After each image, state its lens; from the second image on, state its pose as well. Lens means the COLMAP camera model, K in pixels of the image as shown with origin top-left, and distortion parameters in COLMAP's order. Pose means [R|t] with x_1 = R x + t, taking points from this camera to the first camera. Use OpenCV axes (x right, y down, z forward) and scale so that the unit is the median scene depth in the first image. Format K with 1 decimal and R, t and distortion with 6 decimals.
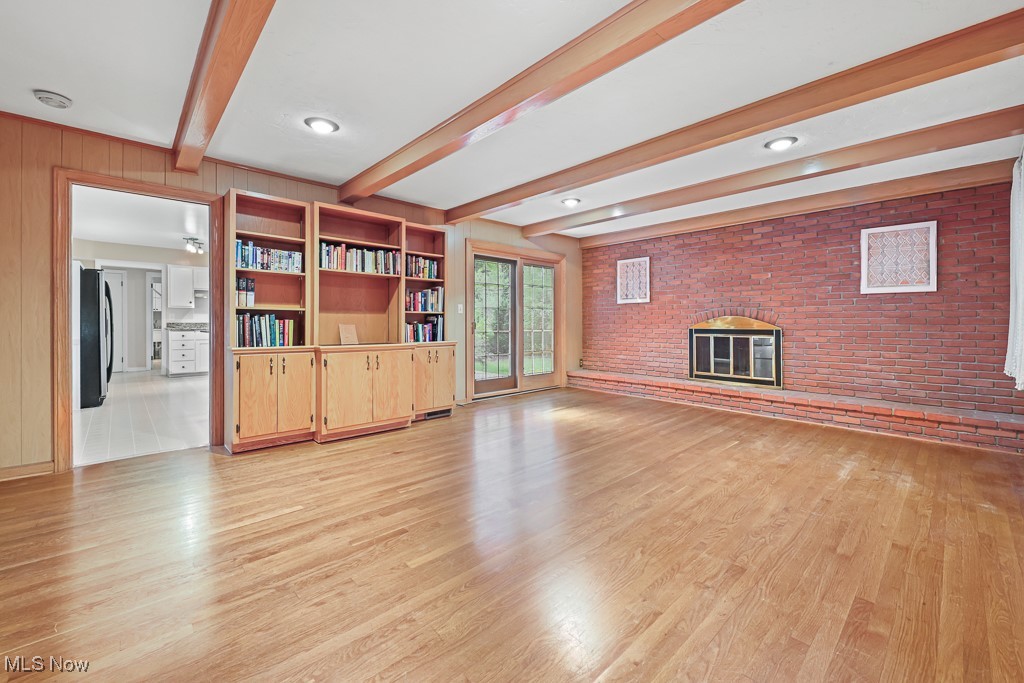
lens RADIAL K [[413.6, 0, 516.7], [0, 413.6, 320.1], [0, 0, 1]] dist [0.007357, -0.000832]
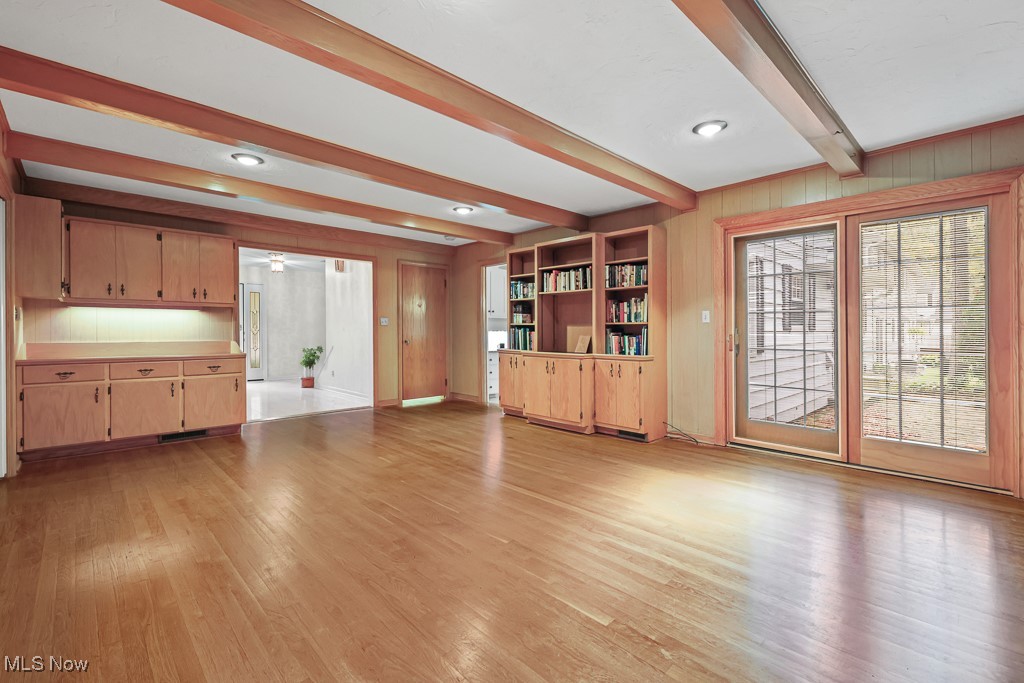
lens RADIAL K [[462.1, 0, 509.7], [0, 462.1, 340.3], [0, 0, 1]] dist [0.008122, -0.000259]
pose [[0.012608, 0.009000, -0.999880, 0.818238], [-0.001904, 0.999958, 0.008976, 0.010540], [0.999919, 0.001790, 0.012625, 0.726294]]
